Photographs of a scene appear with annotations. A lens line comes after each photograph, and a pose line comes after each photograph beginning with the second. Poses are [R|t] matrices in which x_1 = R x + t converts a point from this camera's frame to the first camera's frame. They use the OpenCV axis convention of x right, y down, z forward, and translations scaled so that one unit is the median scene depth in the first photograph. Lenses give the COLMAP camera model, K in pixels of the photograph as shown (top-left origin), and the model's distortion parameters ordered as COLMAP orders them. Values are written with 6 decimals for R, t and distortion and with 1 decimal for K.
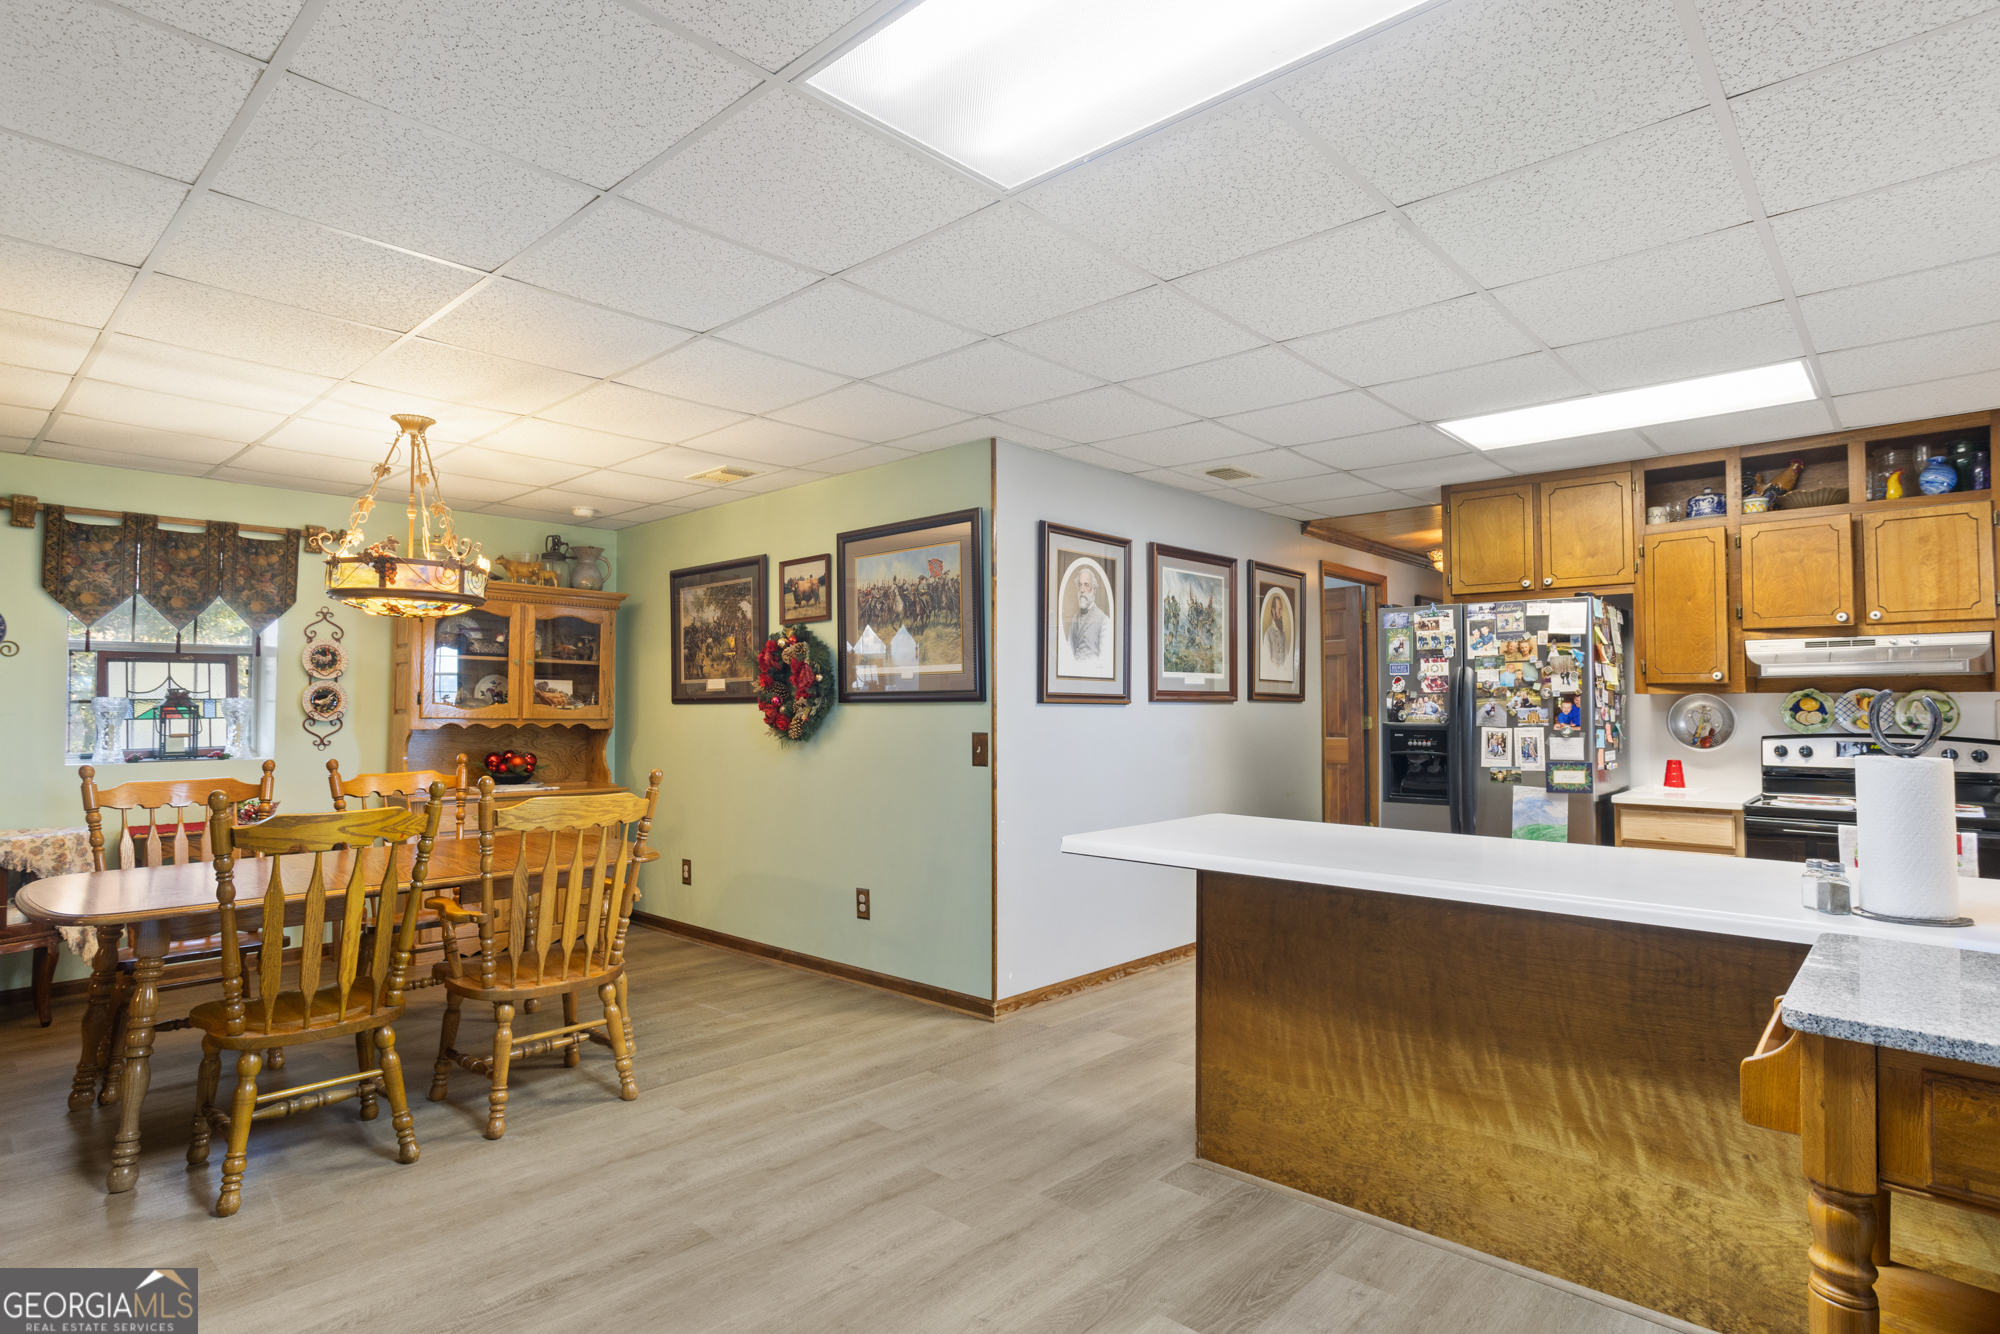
lens RADIAL K [[1036.0, 0, 992.2], [0, 1036.0, 636.9], [0, 0, 1]] dist [-0.055885, 0.036461]
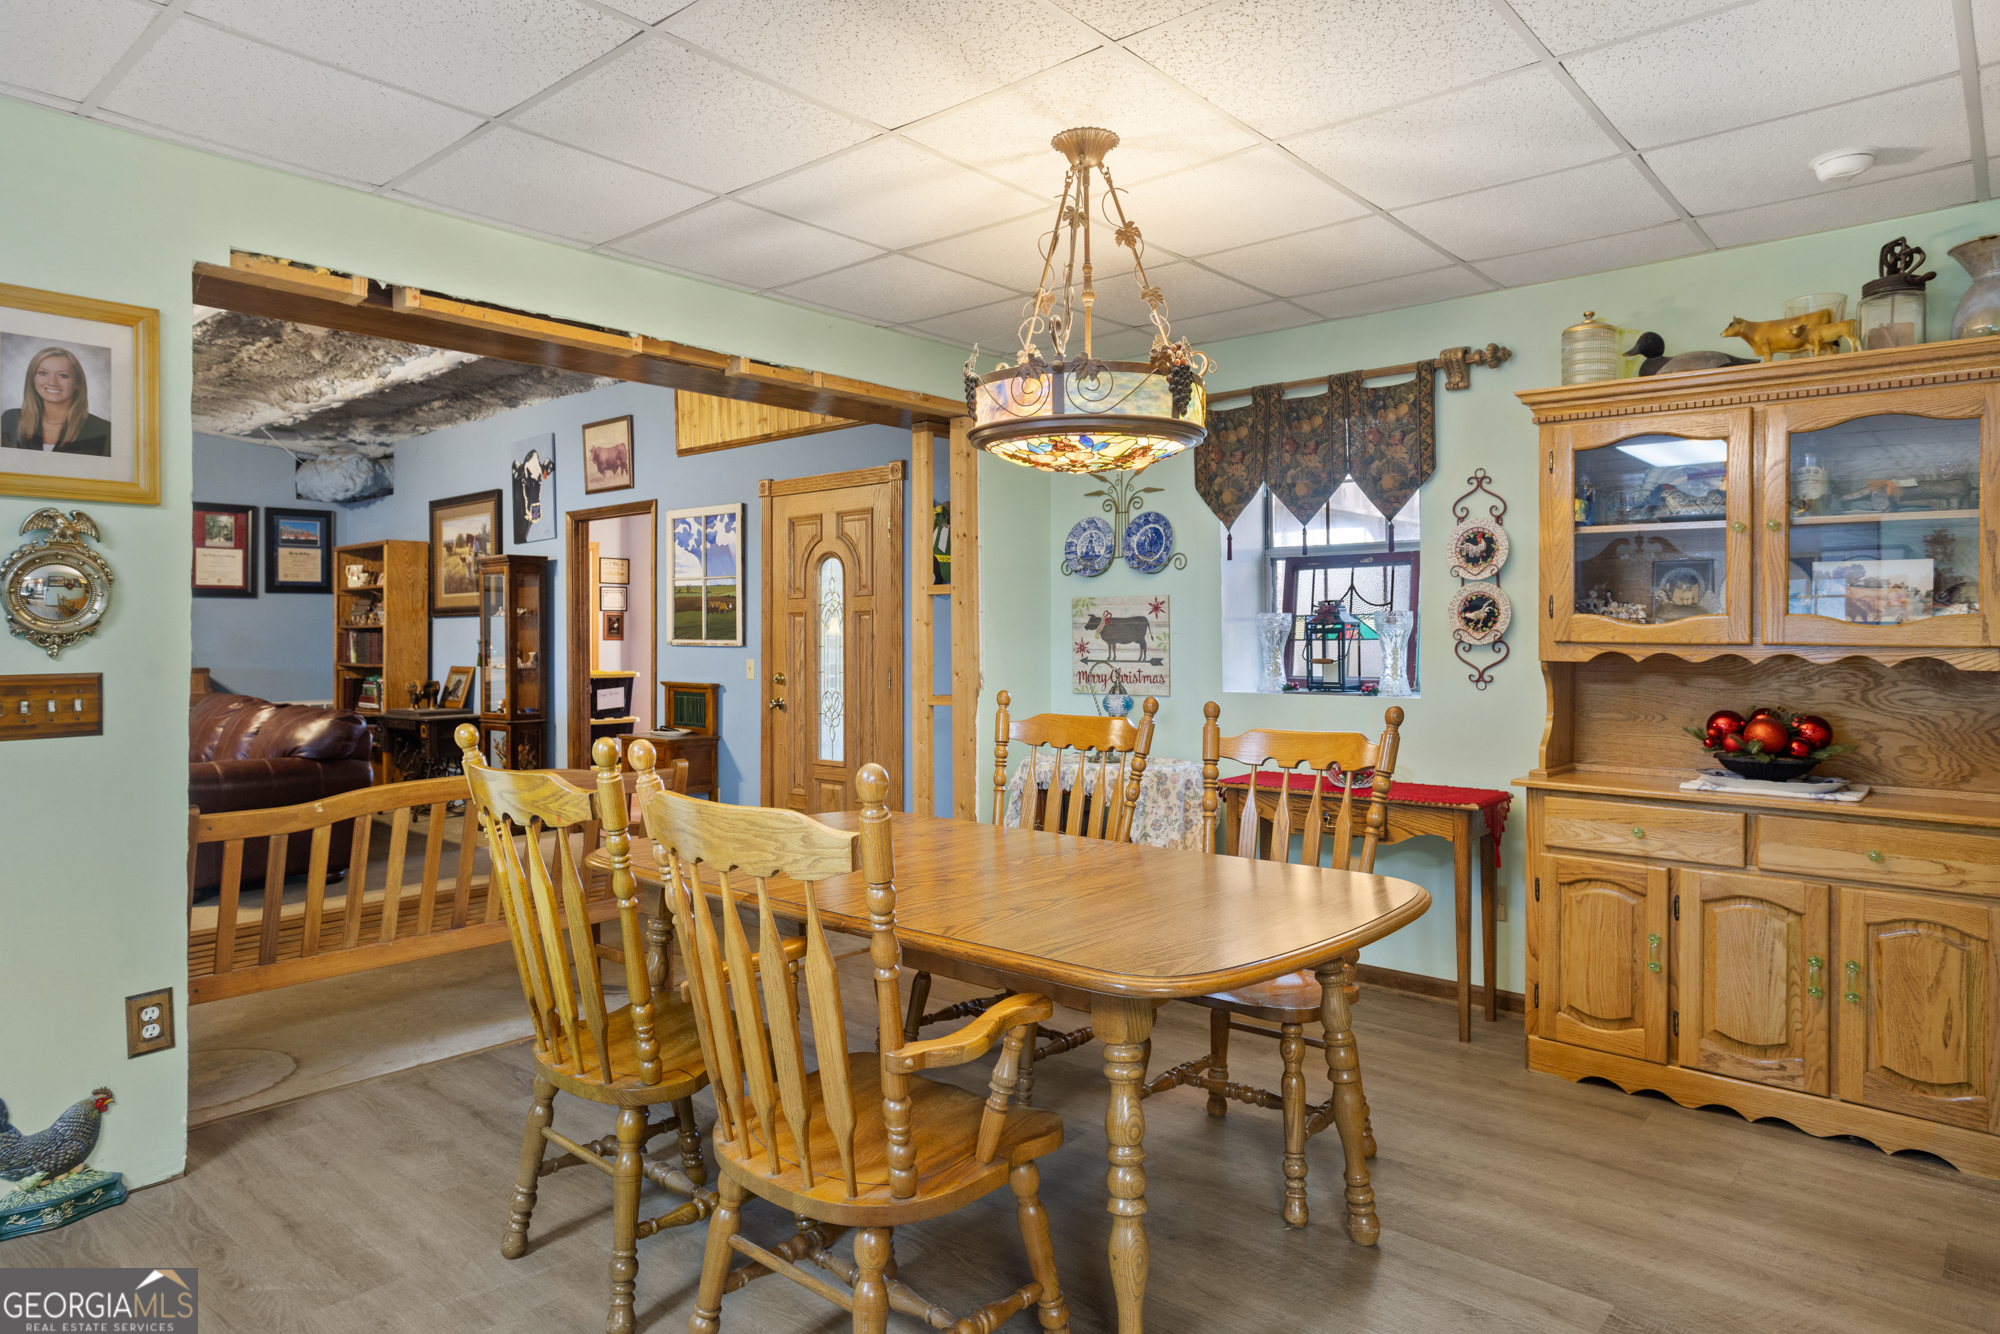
lens RADIAL K [[1211.5, 0, 999.1], [0, 1211.5, 635.0], [0, 0, 1]] dist [-0.007089, -0.001098]
pose [[0.039685, 0.002669, -0.999209, 0.109706], [0.070471, 0.997499, 0.005463, 0.055187], [0.996724, -0.070632, 0.039397, 0.724646]]
